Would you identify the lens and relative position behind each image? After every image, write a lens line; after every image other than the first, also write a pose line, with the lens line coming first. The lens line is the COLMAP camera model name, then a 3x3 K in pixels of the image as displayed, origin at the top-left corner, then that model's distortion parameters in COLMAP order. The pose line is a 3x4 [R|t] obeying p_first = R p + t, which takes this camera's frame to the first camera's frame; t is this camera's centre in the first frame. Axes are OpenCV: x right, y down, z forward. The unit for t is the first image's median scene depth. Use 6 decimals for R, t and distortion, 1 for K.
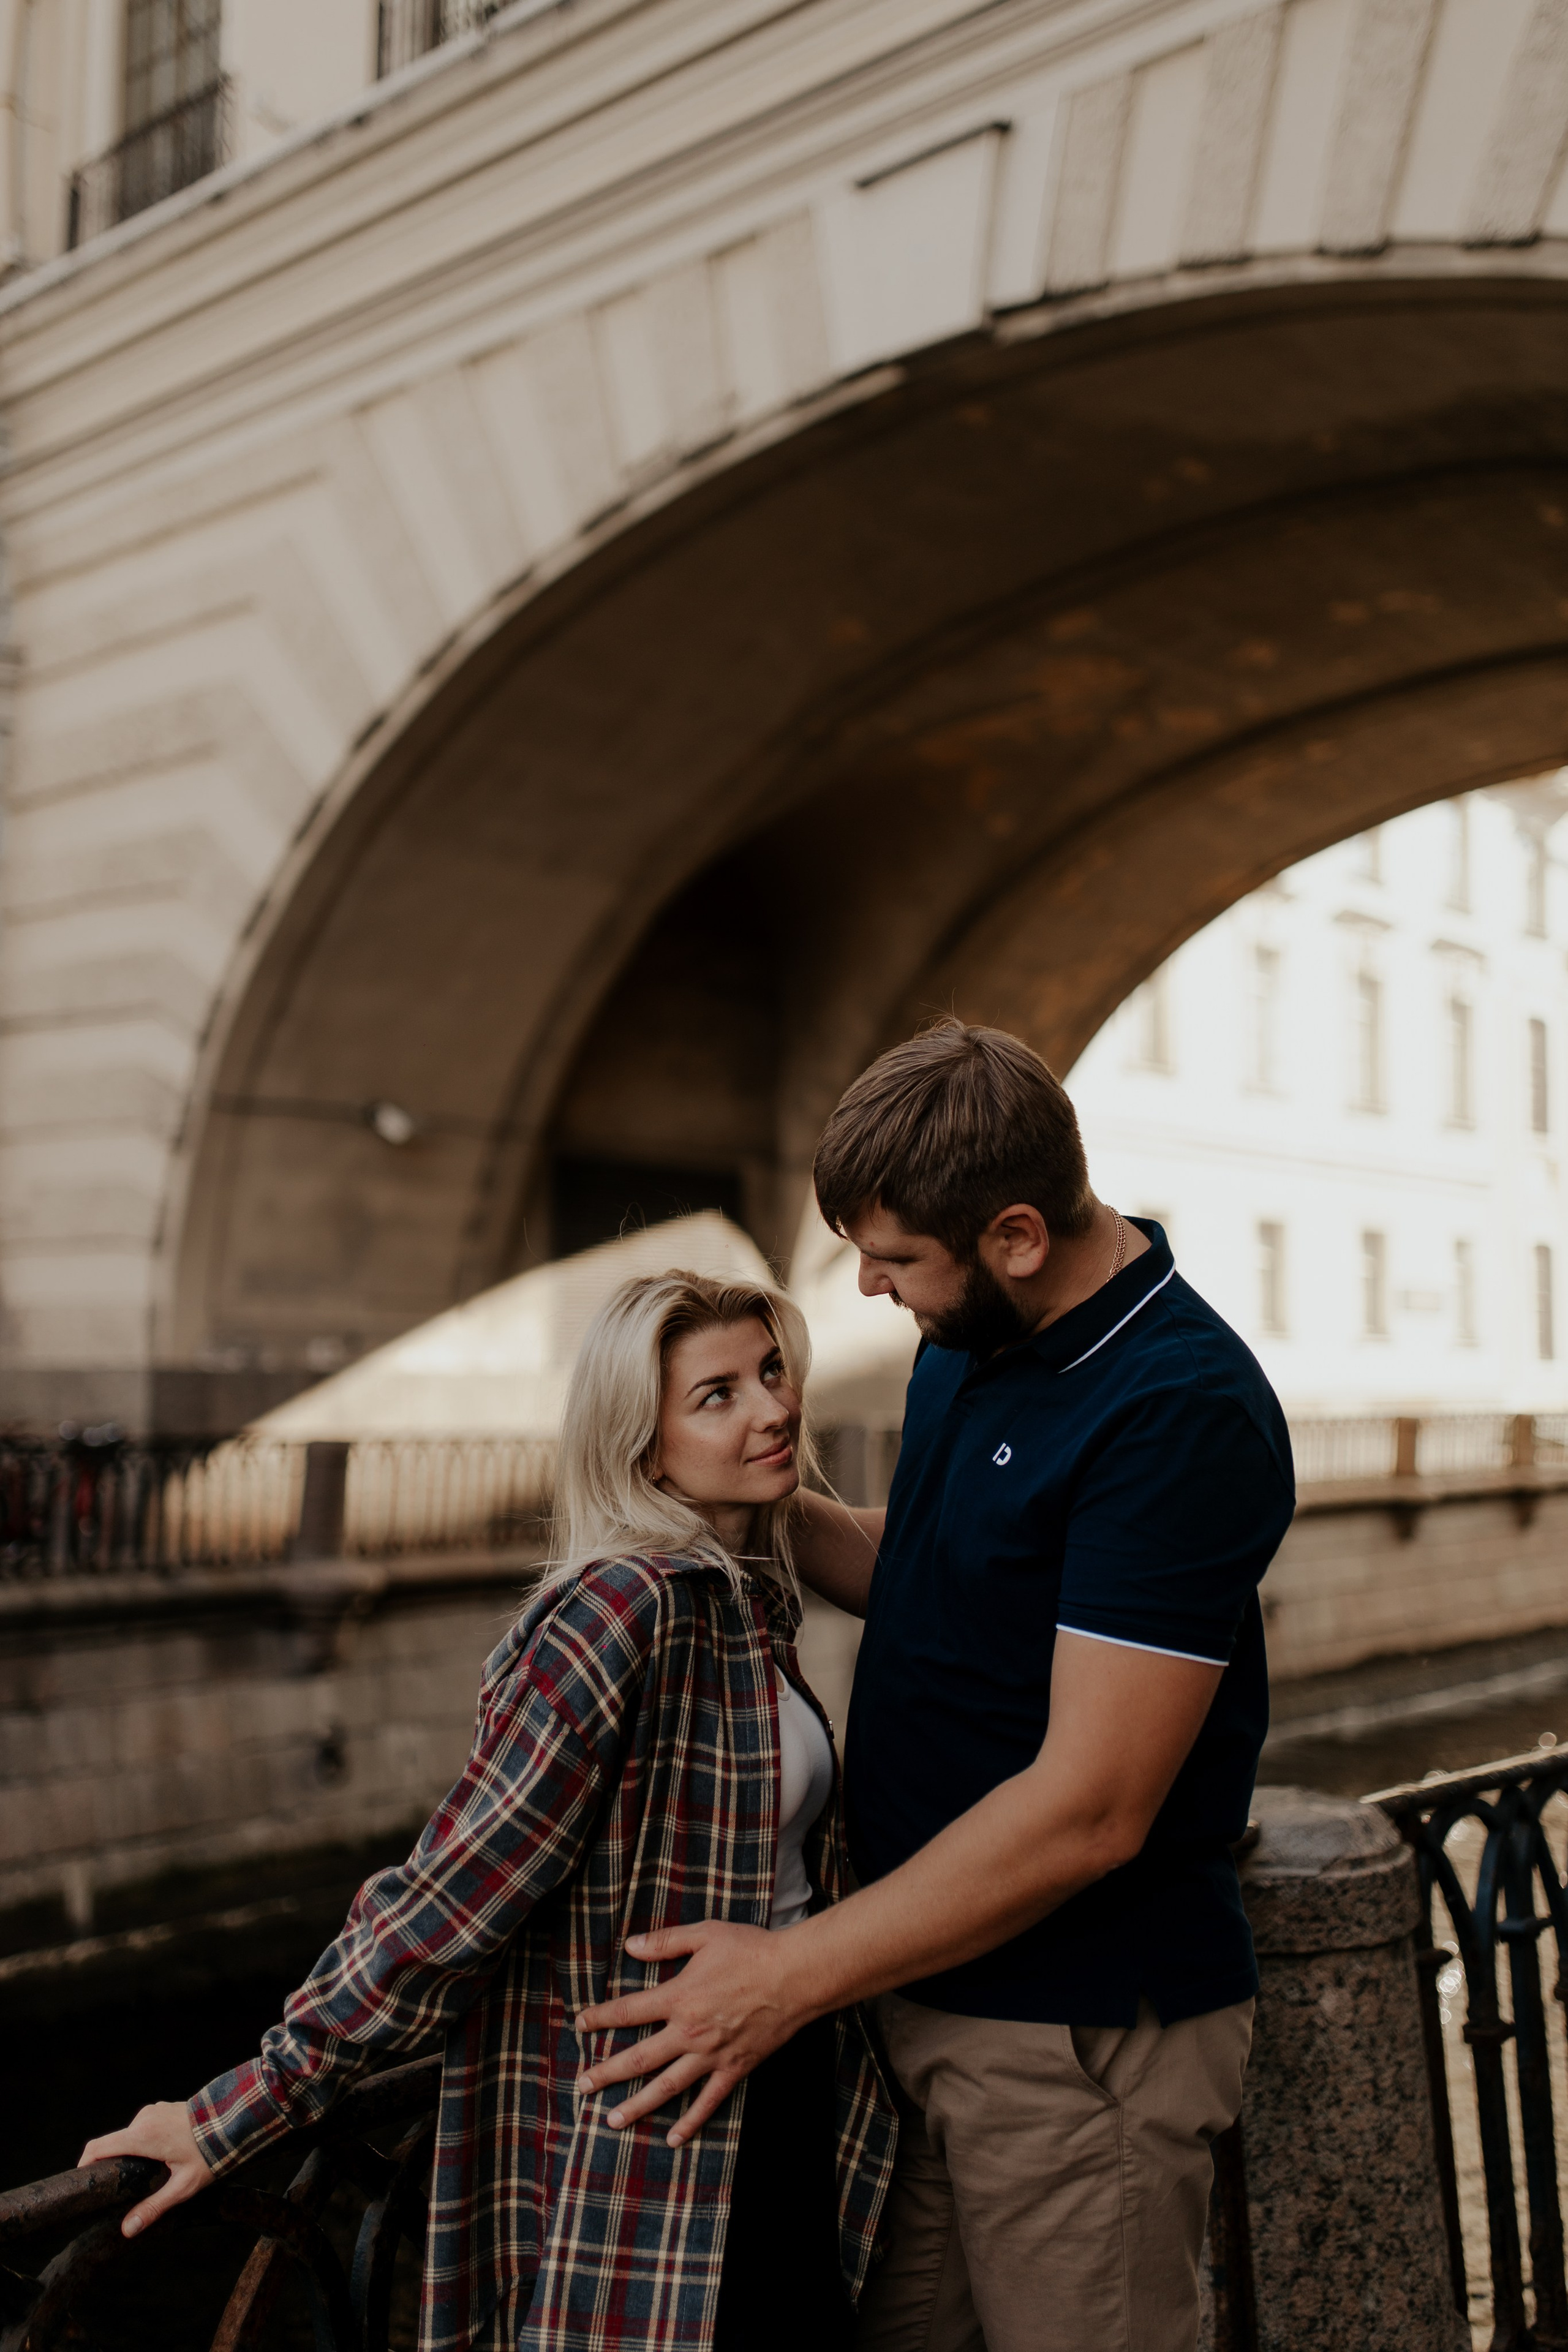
lens RADIAL K [[2272.8, 0, 781.1], [0, 2272.8, 1174.1], [0, 0, 1]] dist [0.037651, -0.023261]
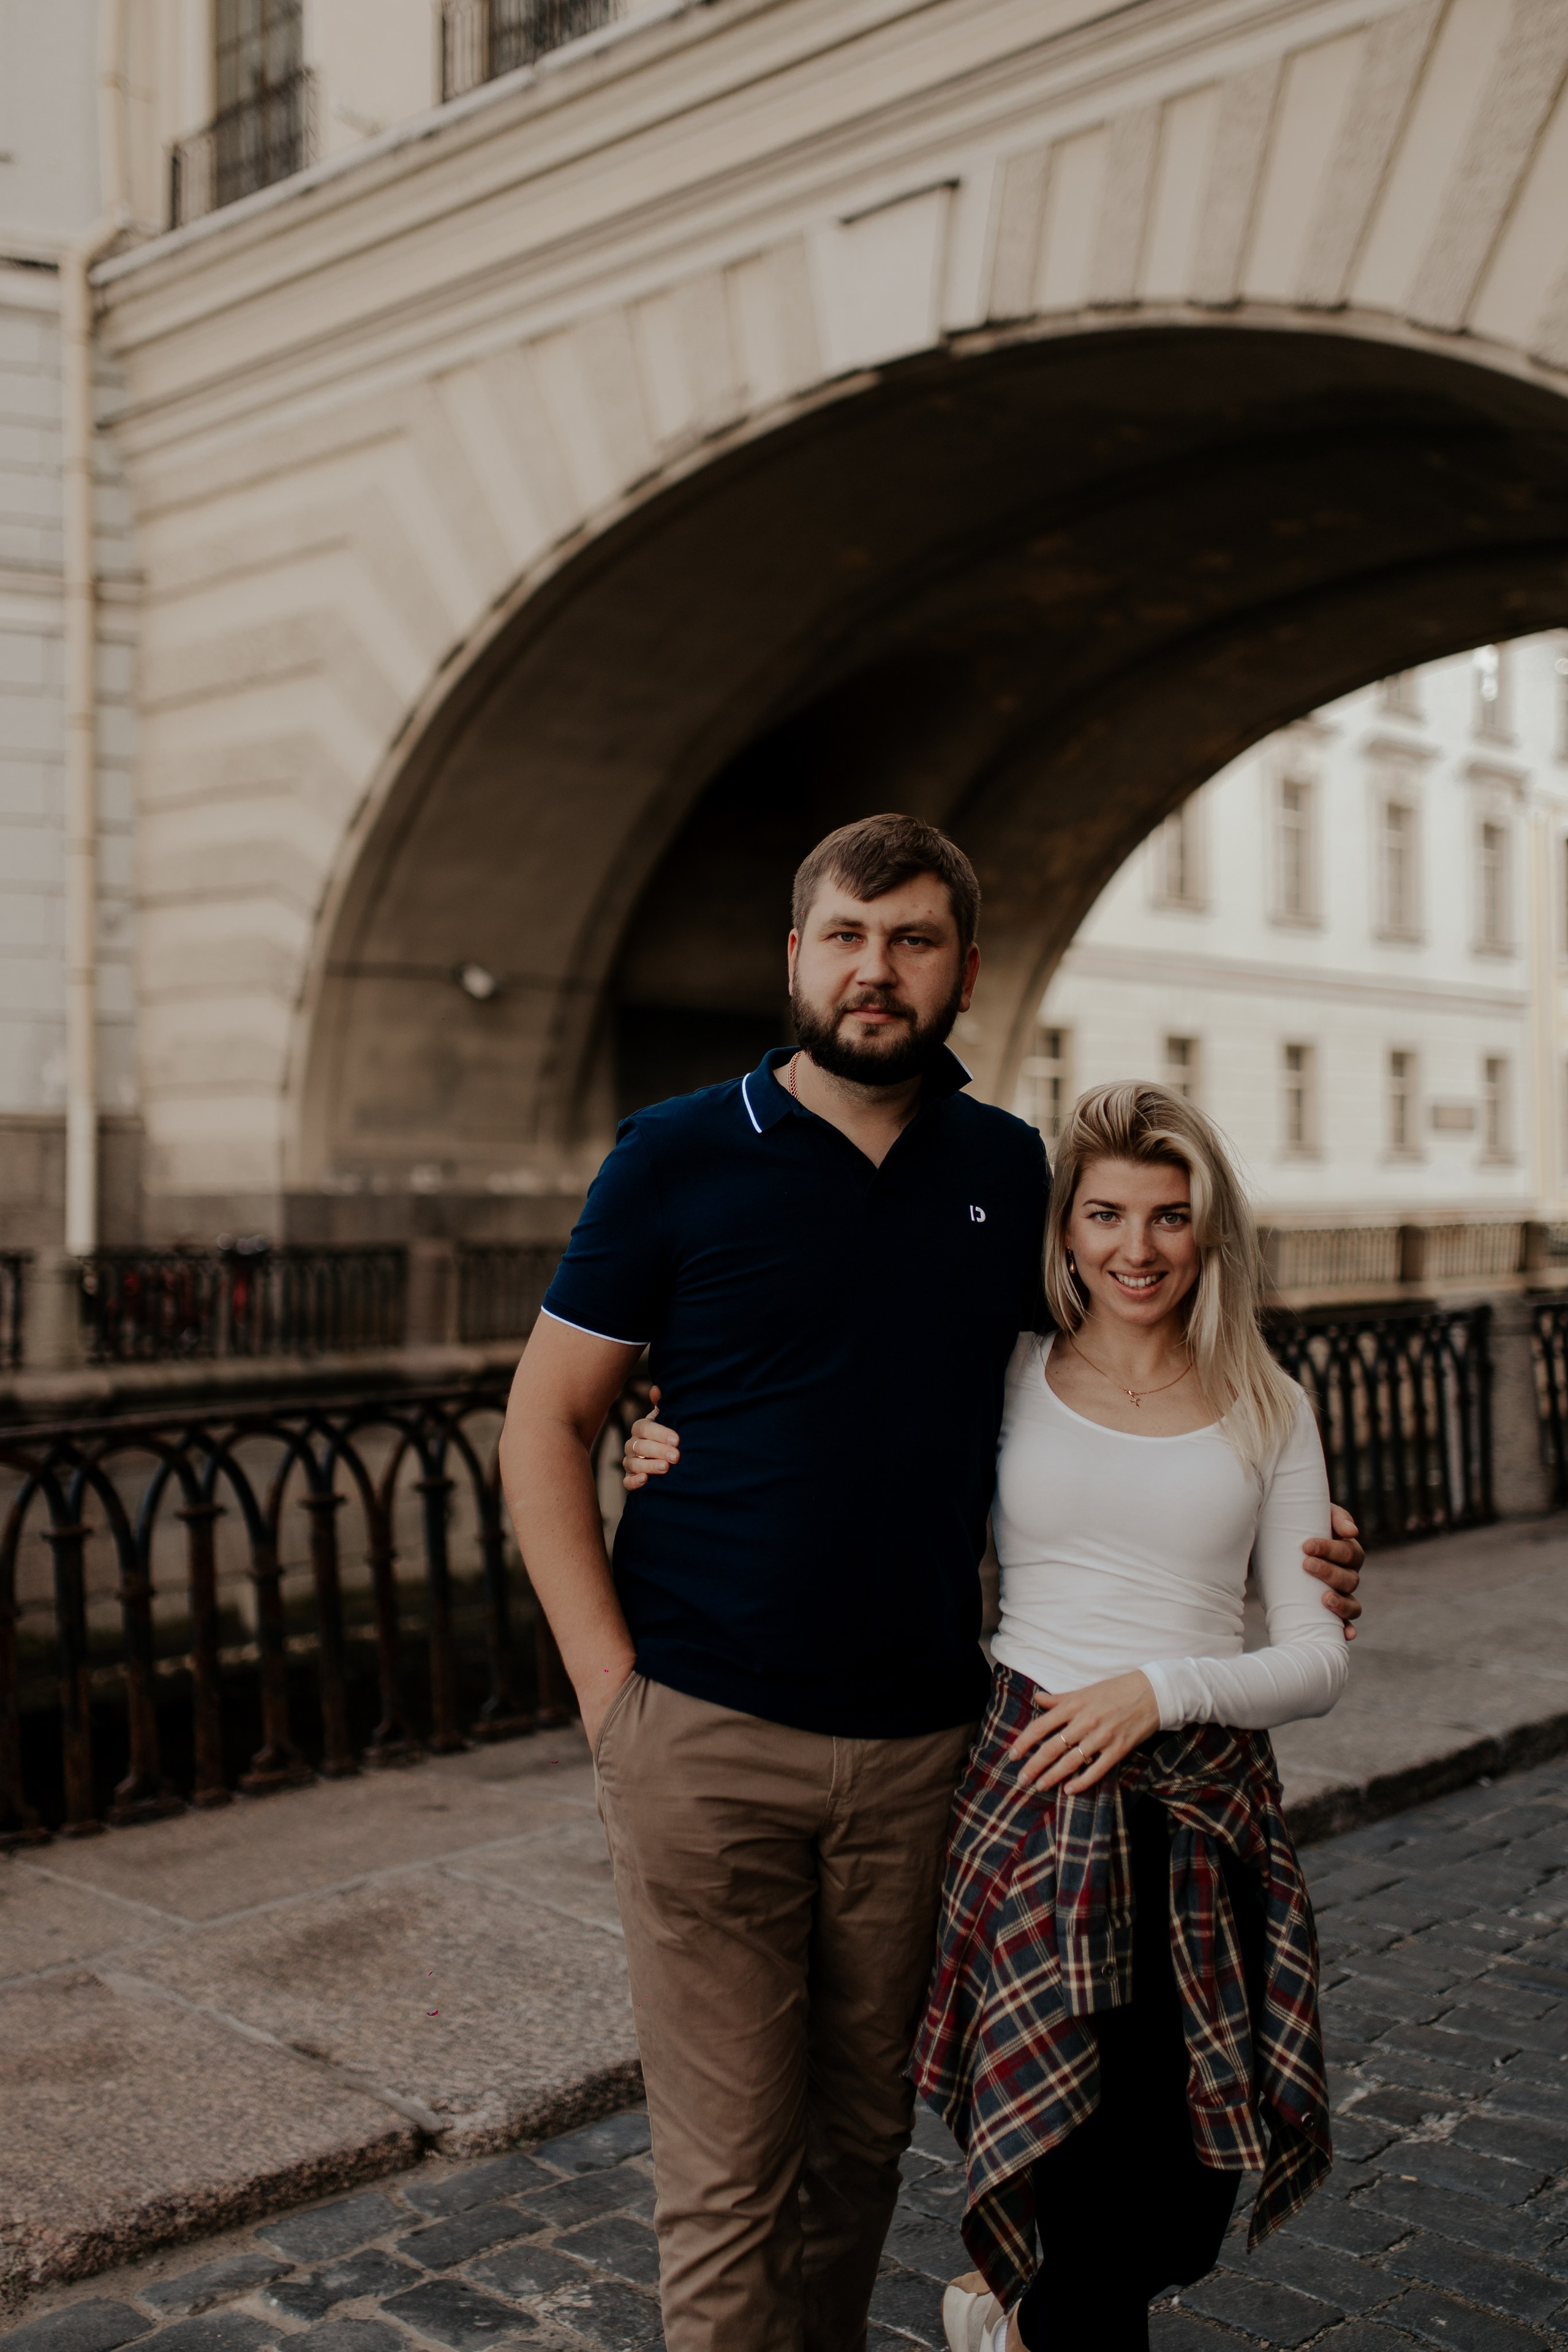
lens RADIAL K [[2272.8, 0, 781.1], [0, 2272.8, 1174.1], [0, 0, 1]] dist [0.037651, -0.023261]
pose [[0.999427, -0.015270, -0.030208, 0.022704], [0.017512, 0.997000, 0.075399, -0.010465], [0.028966, -0.075885, 0.996696, -0.197093]]
